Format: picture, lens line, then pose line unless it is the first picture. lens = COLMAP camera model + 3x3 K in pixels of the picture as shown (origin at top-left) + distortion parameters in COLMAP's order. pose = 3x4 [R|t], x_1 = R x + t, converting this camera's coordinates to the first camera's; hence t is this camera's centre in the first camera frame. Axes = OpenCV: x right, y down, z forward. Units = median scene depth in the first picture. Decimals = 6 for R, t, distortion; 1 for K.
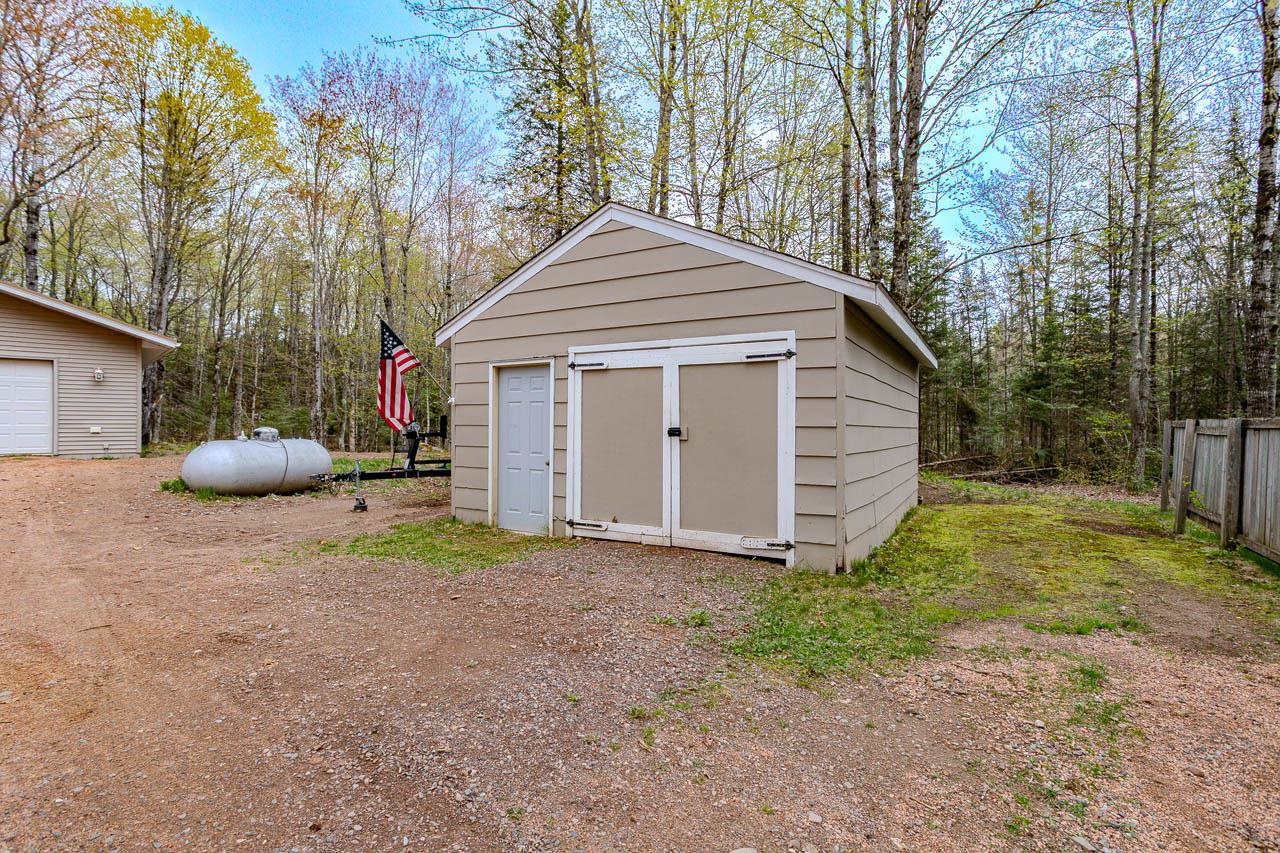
lens RADIAL K [[624.0, 0, 640.0], [0, 624.0, 426.5], [0, 0, 1]] dist [0.000182, 0.000294]
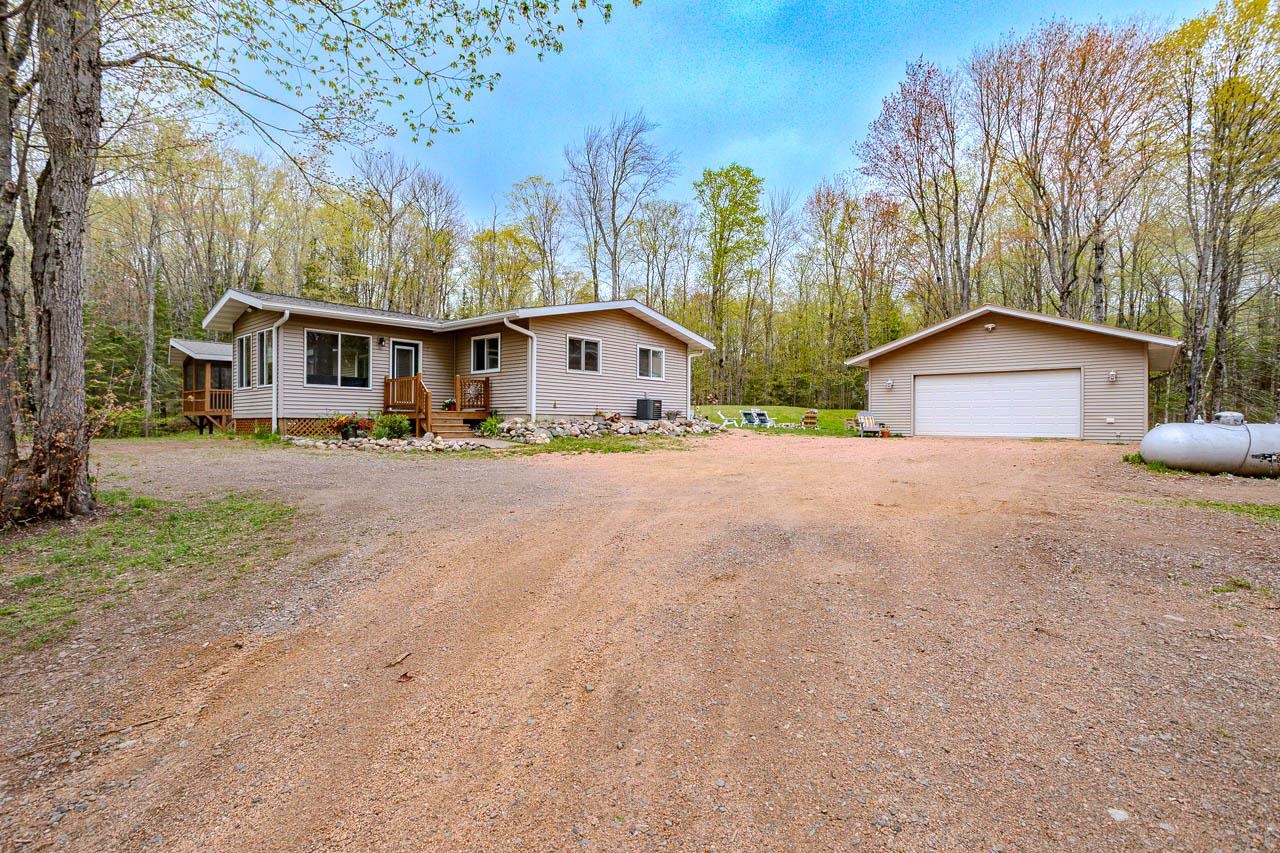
lens RADIAL K [[624.0, 0, 640.0], [0, 624.0, 426.5], [0, 0, 1]] dist [0.000182, 0.000294]
pose [[0.132470, -0.001945, -0.991185, 0.239491], [-0.005580, 0.999981, -0.002708, 0.026248], [0.991171, 0.005889, 0.132456, -0.095648]]
